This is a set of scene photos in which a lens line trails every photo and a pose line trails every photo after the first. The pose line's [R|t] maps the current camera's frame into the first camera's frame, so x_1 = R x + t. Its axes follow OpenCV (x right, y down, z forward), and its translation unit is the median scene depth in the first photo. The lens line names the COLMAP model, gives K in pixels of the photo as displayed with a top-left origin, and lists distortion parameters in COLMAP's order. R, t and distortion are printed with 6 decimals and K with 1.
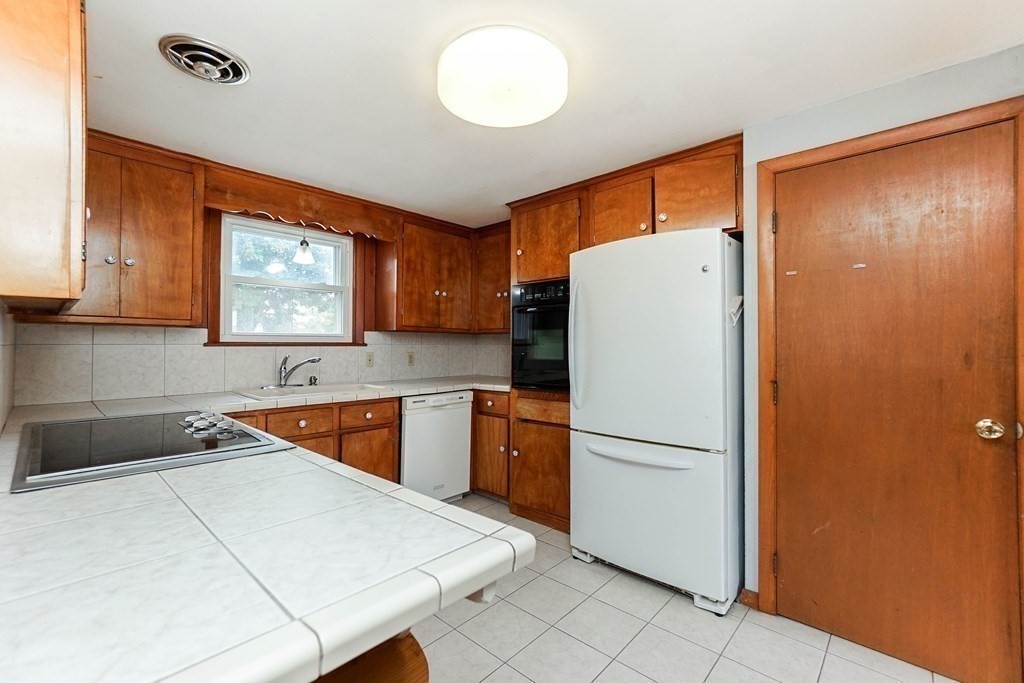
lens RADIAL K [[448.2, 0, 512.0], [0, 448.2, 341.5], [0, 0, 1]] dist [-0.001819, -0.000092]
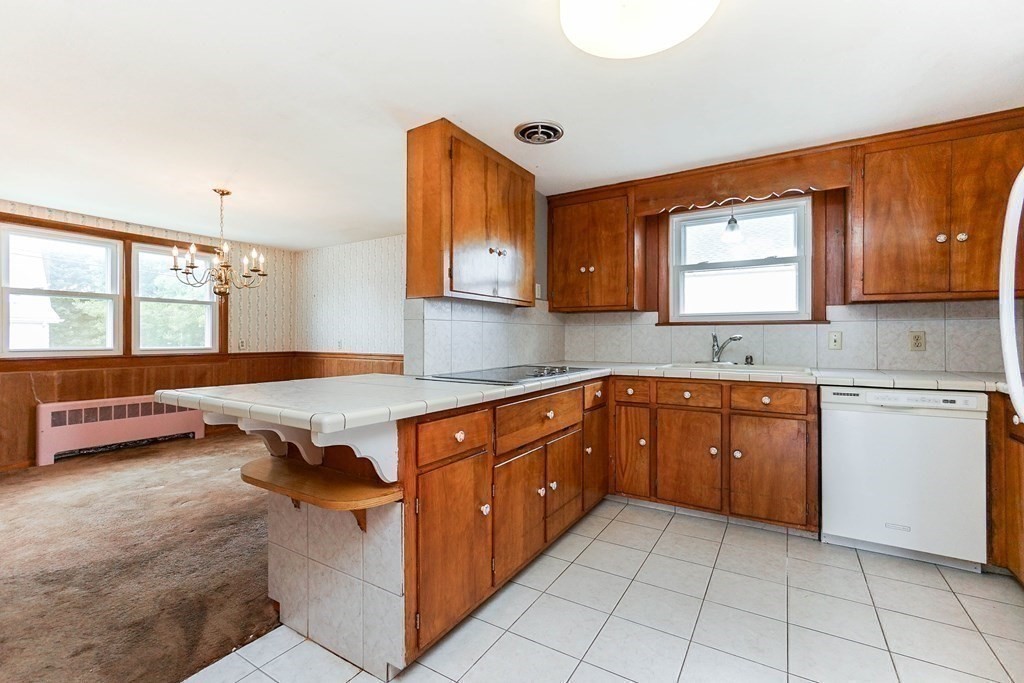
lens RADIAL K [[448.2, 0, 512.0], [0, 448.2, 341.5], [0, 0, 1]] dist [-0.001819, -0.000092]
pose [[0.189387, 0.006612, -0.981880, 0.480379], [0.007955, 0.999934, 0.008268, 0.041558], [0.981870, -0.009377, 0.189322, 0.368608]]
